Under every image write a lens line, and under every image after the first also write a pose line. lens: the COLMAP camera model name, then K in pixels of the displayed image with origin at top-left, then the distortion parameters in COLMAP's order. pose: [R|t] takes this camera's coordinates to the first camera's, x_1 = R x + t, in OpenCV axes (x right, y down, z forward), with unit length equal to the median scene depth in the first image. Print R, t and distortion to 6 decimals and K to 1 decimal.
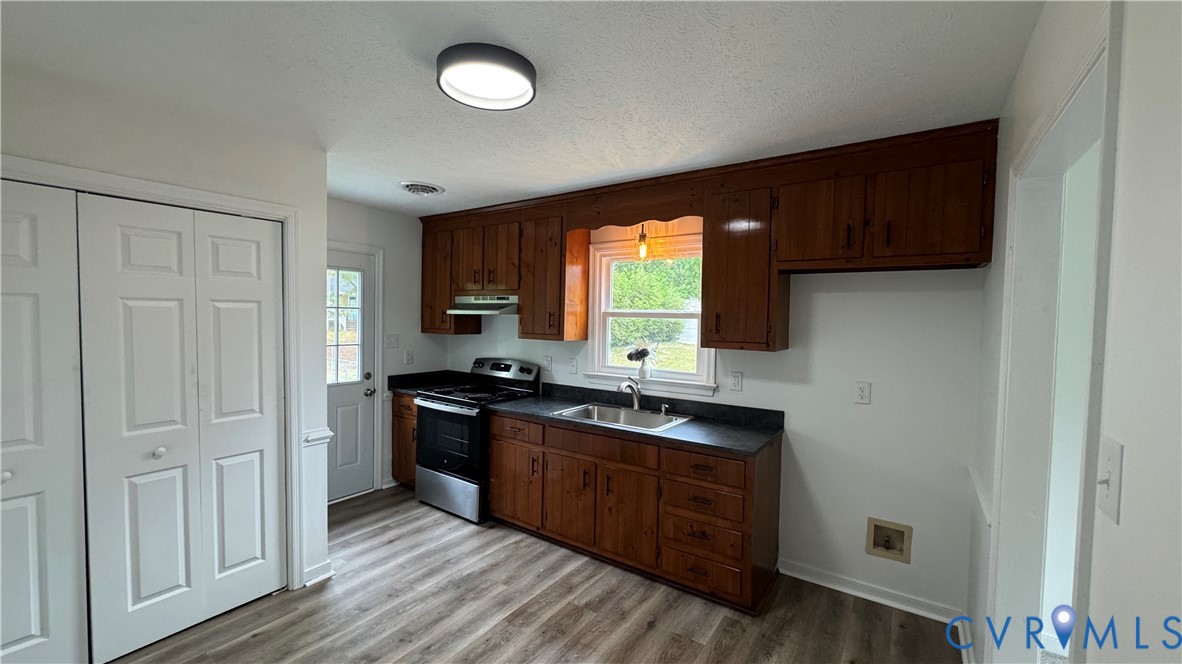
lens RADIAL K [[472.8, 0, 591.0], [0, 472.8, 332.0], [0, 0, 1]] dist [-0.001244, -0.000613]
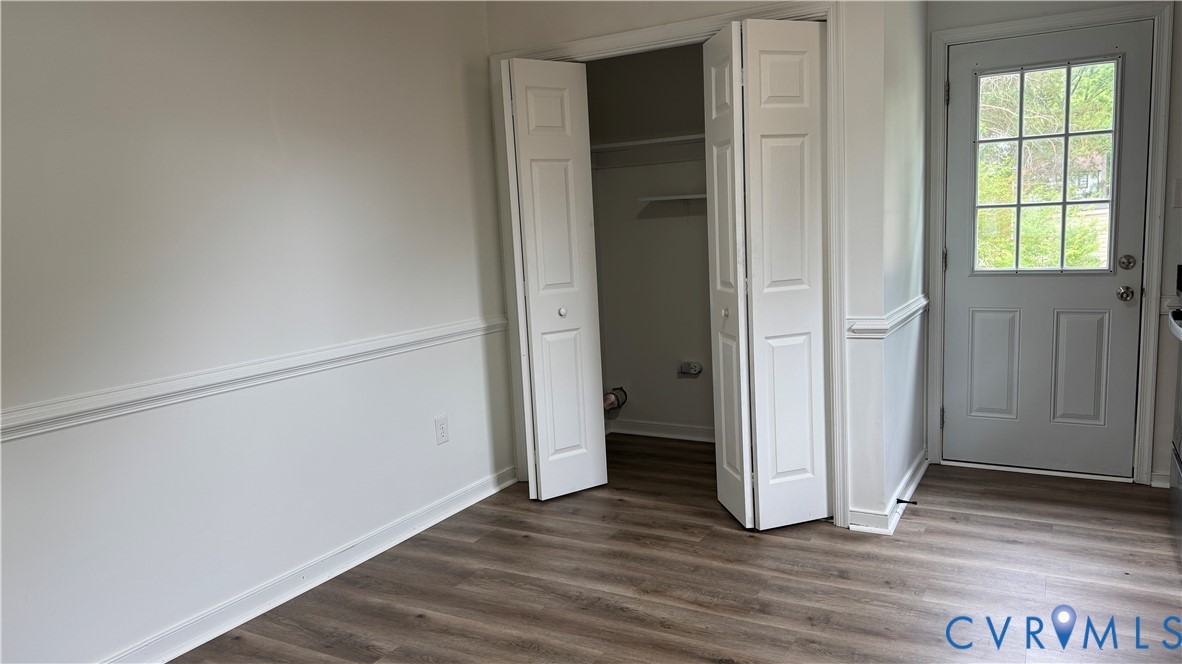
lens RADIAL K [[827.5, 0, 591.0], [0, 827.5, 332.0], [0, 0, 1]] dist [0.105872, -0.146658]
pose [[0.083729, 0.106368, -0.990795, 0.519891], [0.015774, 0.994021, 0.108047, 0.077141], [0.996364, -0.024676, 0.081551, 0.428997]]
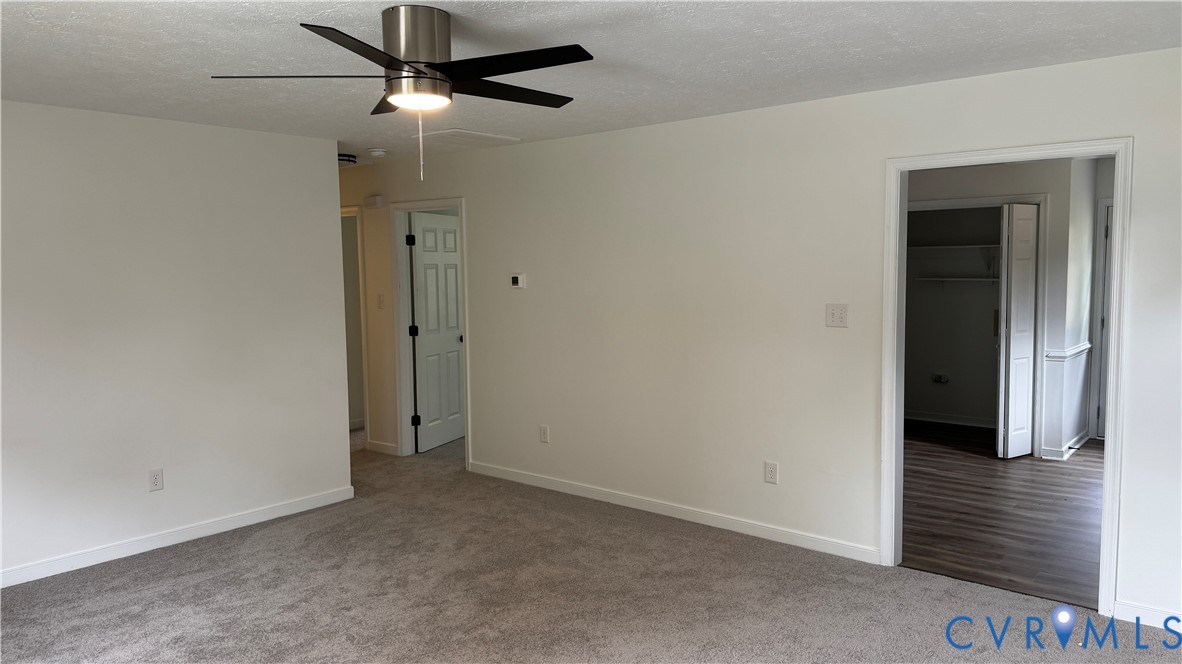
lens RADIAL K [[827.5, 0, 591.0], [0, 827.5, 332.0], [0, 0, 1]] dist [0.105872, -0.146658]
pose [[-0.091475, 0.064939, -0.993688, 1.723704], [-0.023181, 0.997462, 0.067320, 0.015463], [0.995538, 0.029193, -0.089737, -0.118914]]
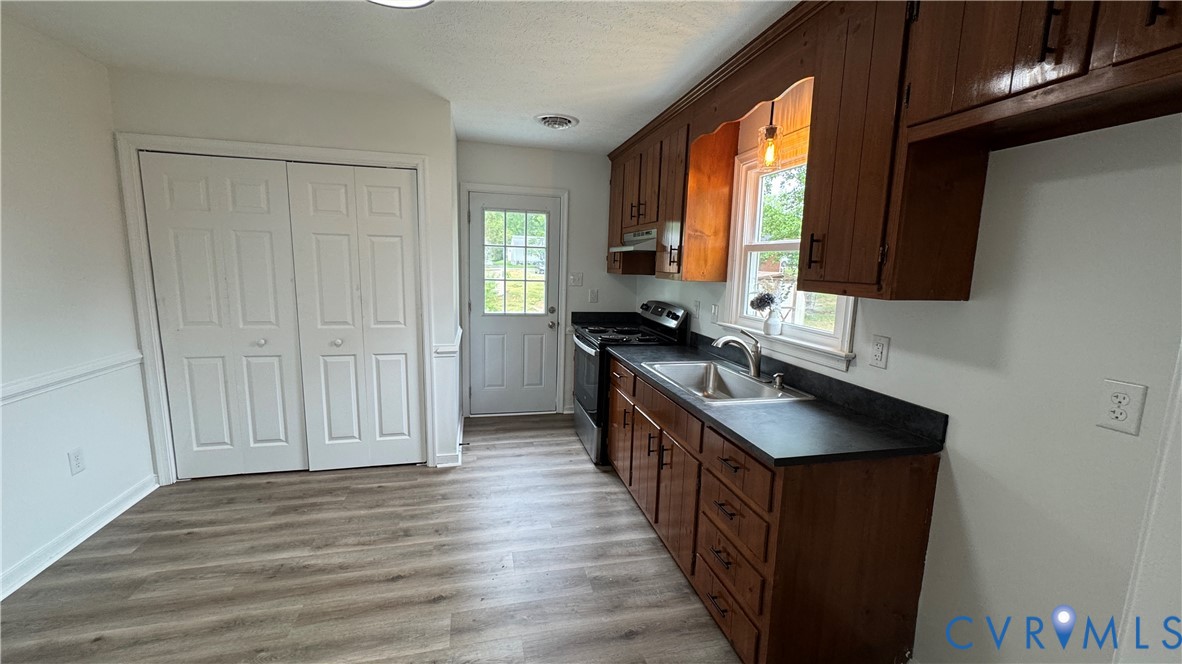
lens RADIAL K [[472.8, 0, 591.0], [0, 472.8, 332.0], [0, 0, 1]] dist [-0.001244, -0.000613]
pose [[0.745124, 0.098809, -0.659566, 0.419012], [-0.035201, 0.993412, 0.109055, 0.026396], [0.665996, -0.058042, 0.743693, 0.305870]]
